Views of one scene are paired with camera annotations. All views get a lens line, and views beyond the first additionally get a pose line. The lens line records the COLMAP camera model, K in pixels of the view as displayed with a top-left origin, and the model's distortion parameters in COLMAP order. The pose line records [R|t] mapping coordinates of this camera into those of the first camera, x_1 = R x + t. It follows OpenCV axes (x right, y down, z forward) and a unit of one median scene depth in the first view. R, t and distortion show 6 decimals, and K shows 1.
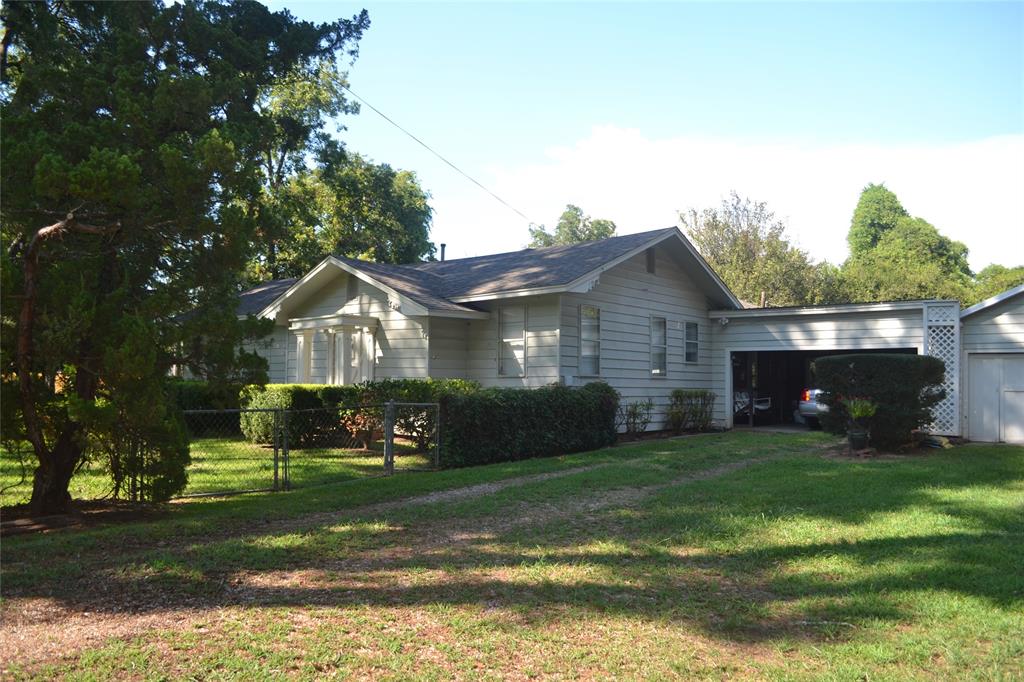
lens RADIAL K [[824.3, 0, 511.6], [0, 824.3, 350.7], [0, 0, 1]] dist [-0.077990, 0.010460]
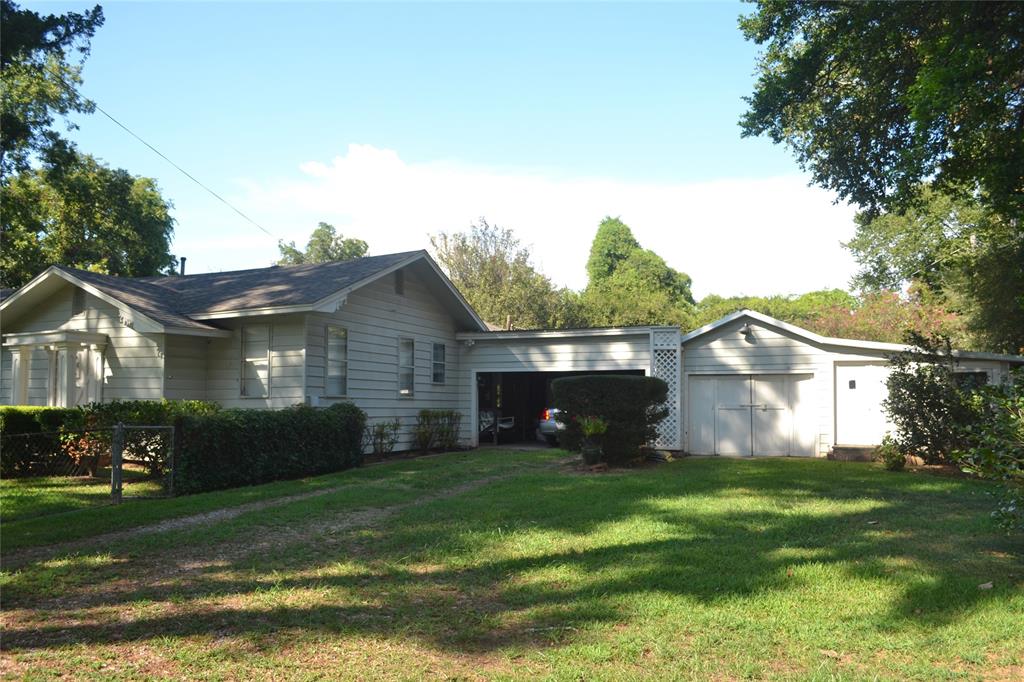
lens RADIAL K [[824.3, 0, 511.6], [0, 824.3, 350.7], [0, 0, 1]] dist [-0.077990, 0.010460]
pose [[0.955720, 0.011404, 0.294058, 0.006199], [-0.004177, 0.999674, -0.025194, -0.000516], [-0.294249, 0.022850, 0.955456, -0.007144]]
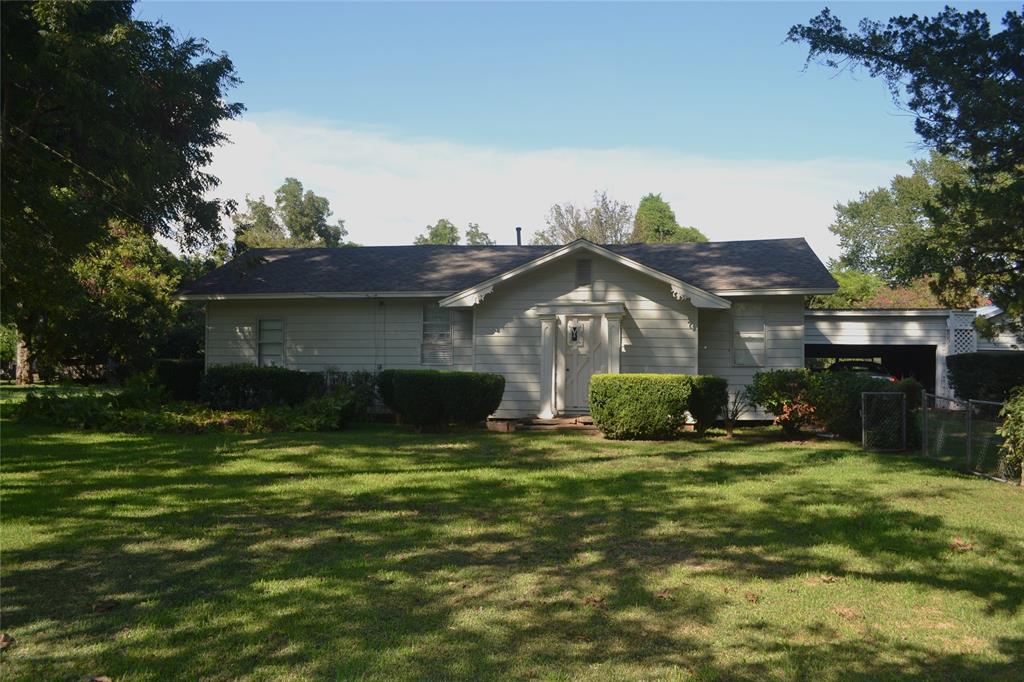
lens RADIAL K [[824.3, 0, 511.6], [0, 824.3, 350.7], [0, 0, 1]] dist [-0.077990, 0.010460]
pose [[0.883205, 0.015169, 0.468741, -0.857437], [-0.026367, 0.999502, 0.017335, 0.000434], [-0.468245, -0.027669, 0.883165, 0.203756]]
